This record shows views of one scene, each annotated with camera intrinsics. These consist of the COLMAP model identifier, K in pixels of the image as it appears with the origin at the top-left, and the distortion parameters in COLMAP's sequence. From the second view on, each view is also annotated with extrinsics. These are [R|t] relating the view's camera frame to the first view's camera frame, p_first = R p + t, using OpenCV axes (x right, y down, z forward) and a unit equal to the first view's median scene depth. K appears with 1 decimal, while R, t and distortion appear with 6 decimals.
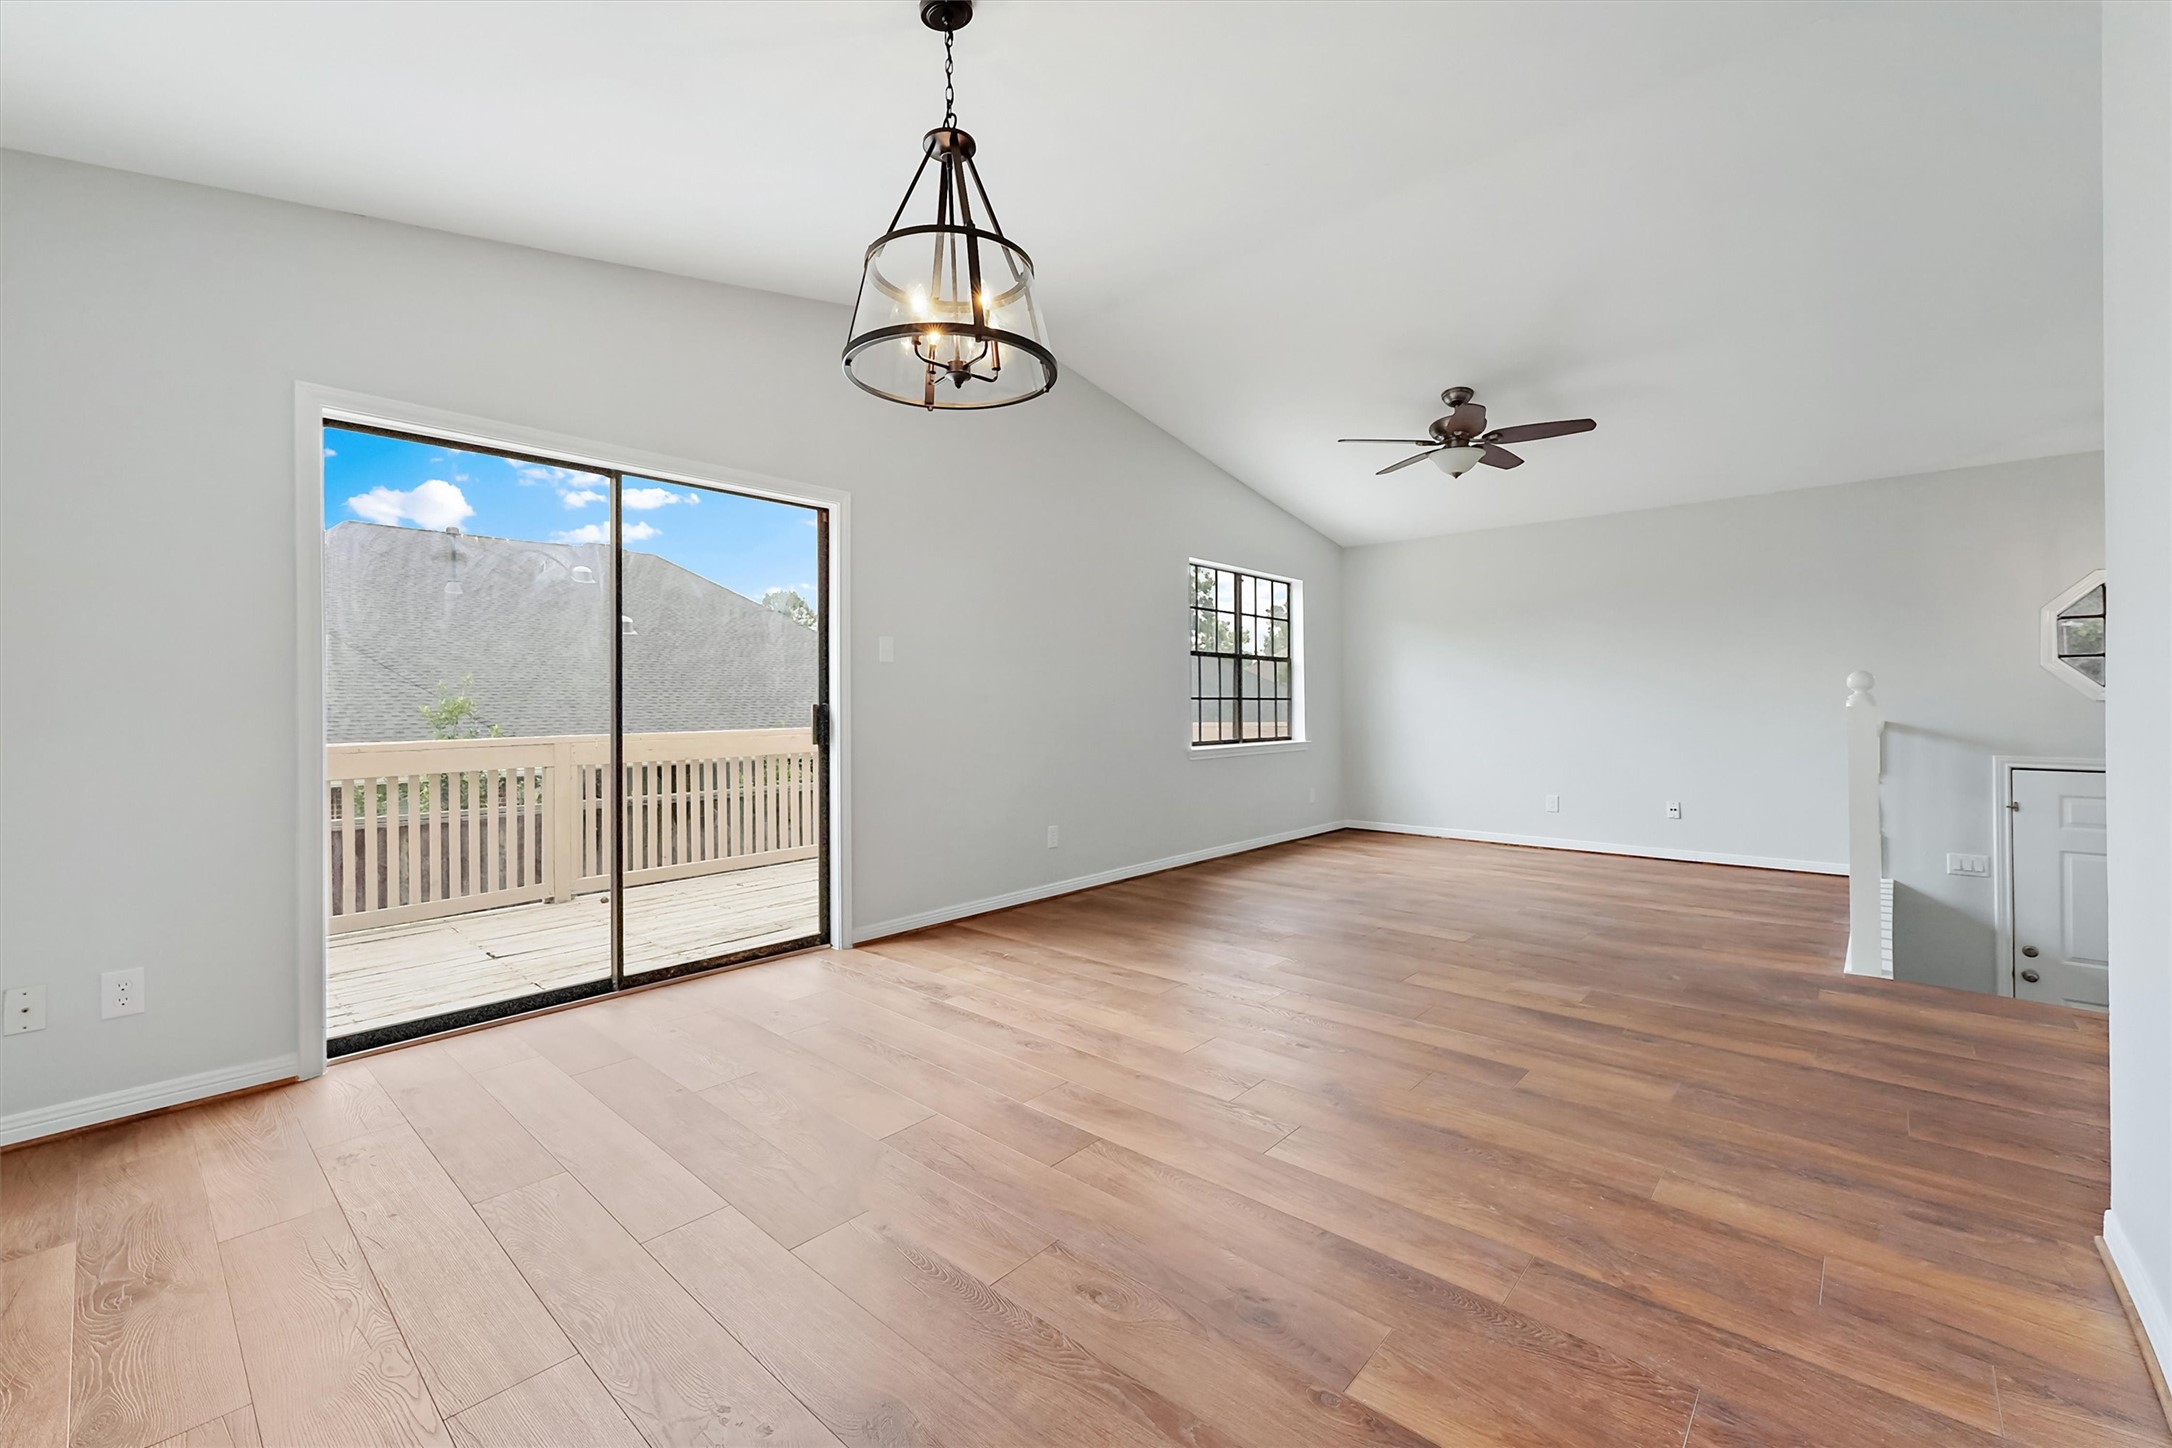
lens RADIAL K [[887.0, 0, 1081.1], [0, 887.0, 702.7], [0, 0, 1]] dist [0.007345, 0.000107]
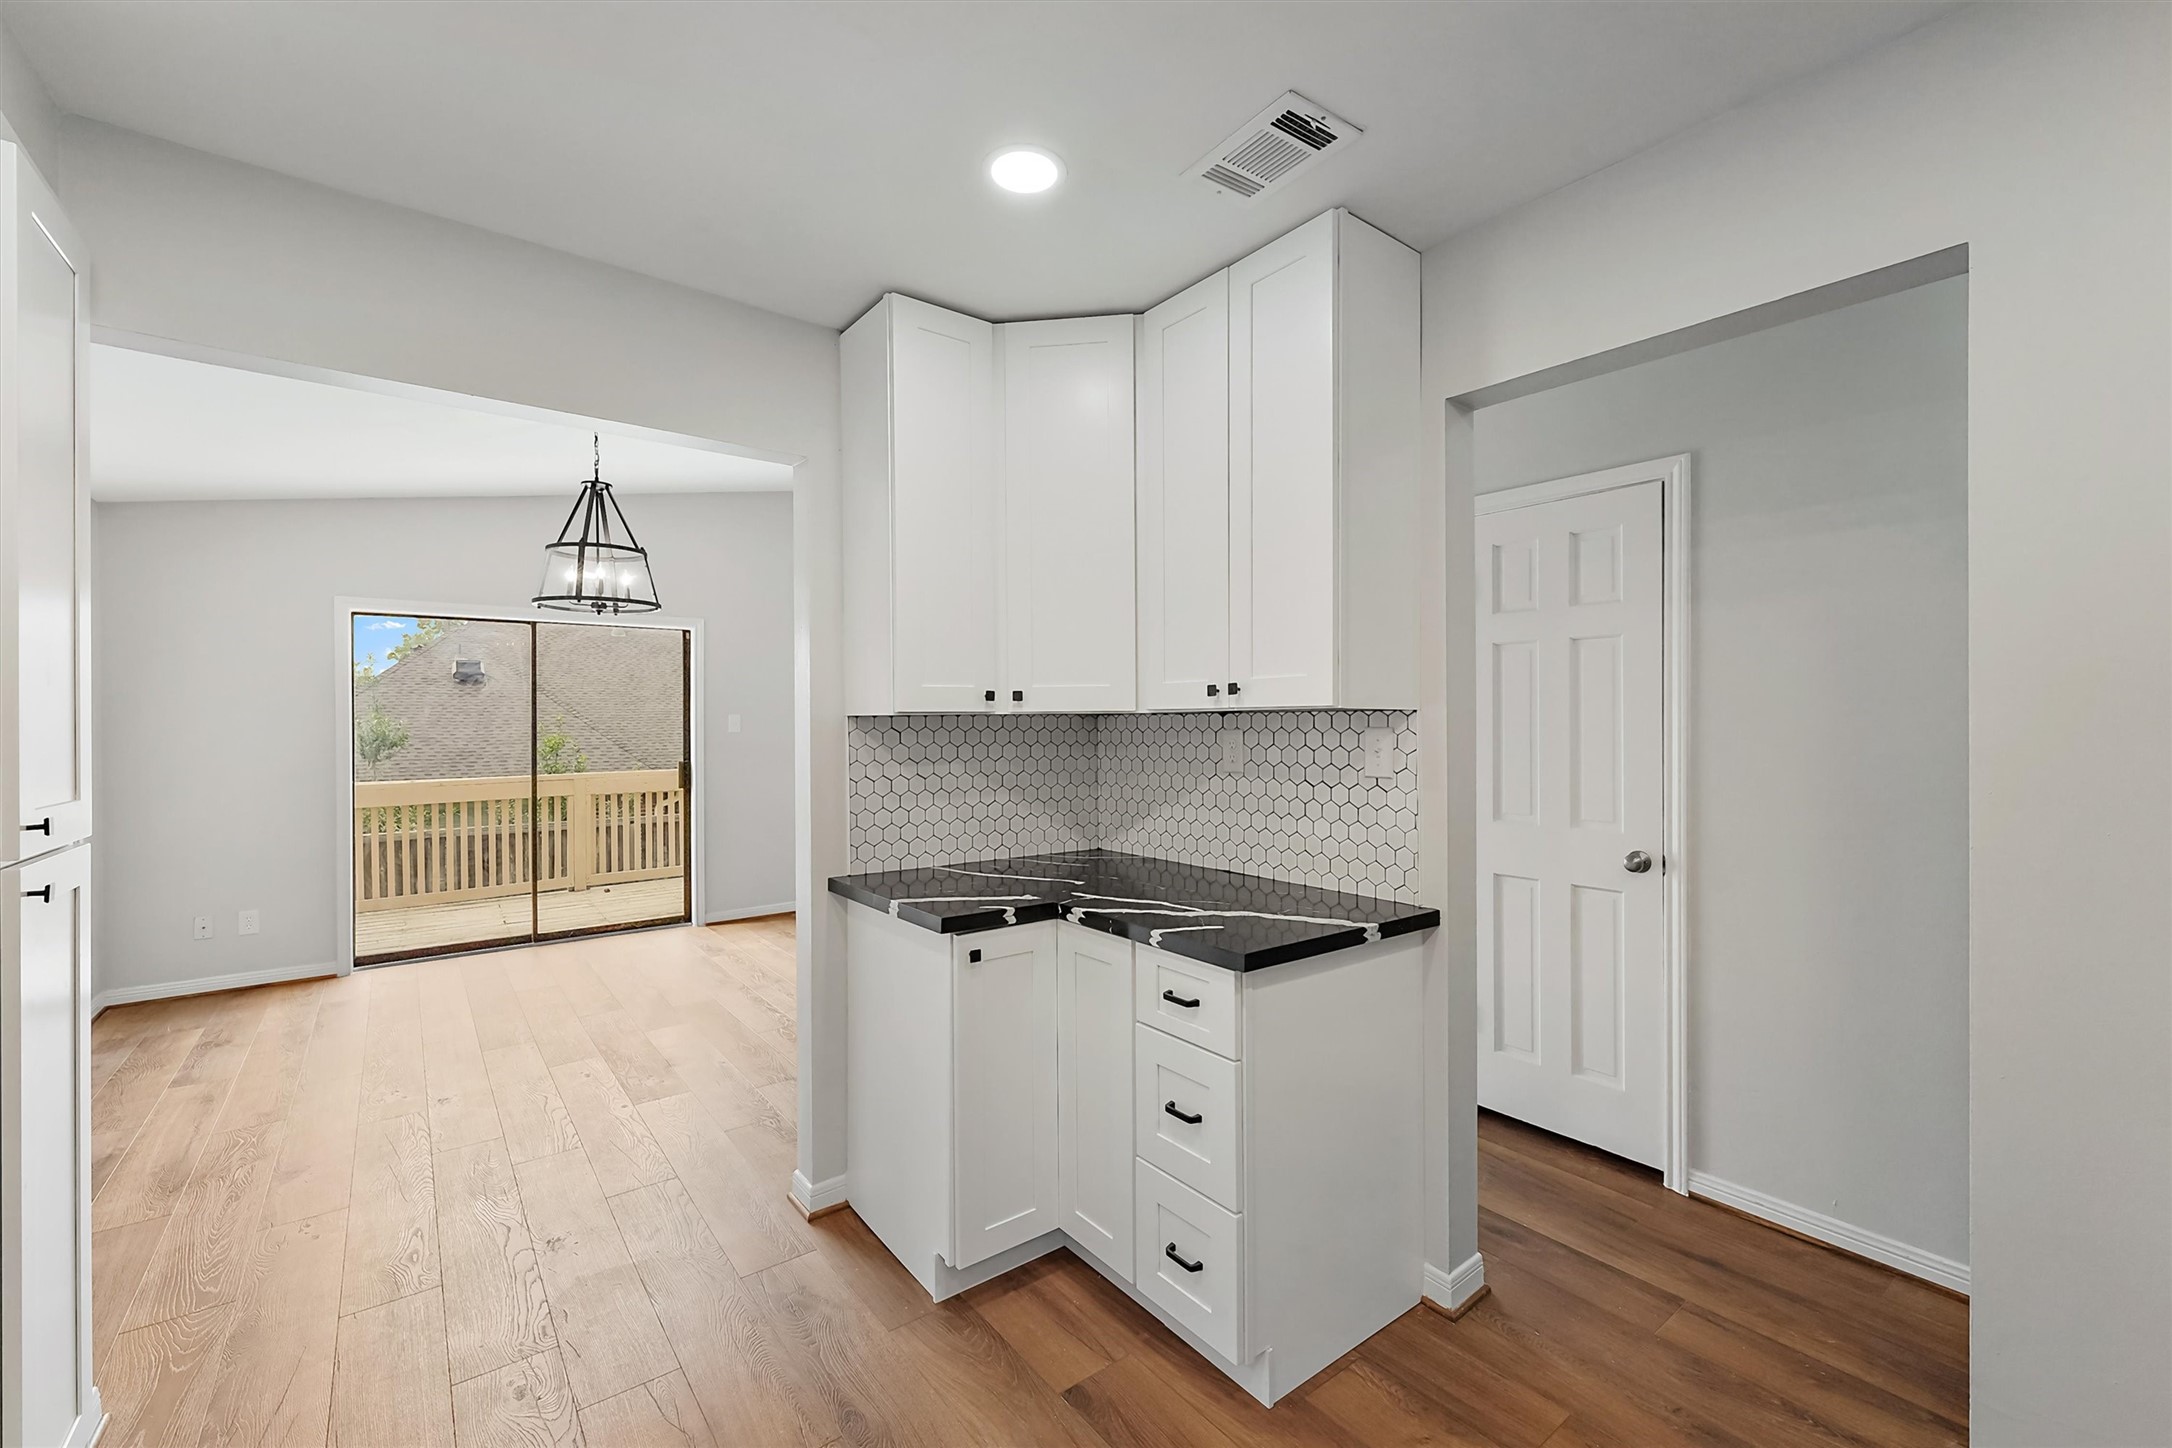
lens RADIAL K [[888.2, 0, 1096.8], [0, 888.2, 718.7], [0, 0, 1]] dist [0.000151, 0.000036]
pose [[0.986014, -0.000686, -0.166662, 0.836766], [0.001369, 0.999991, 0.003982, -0.098052], [0.166658, -0.004155, 0.986006, -0.466892]]
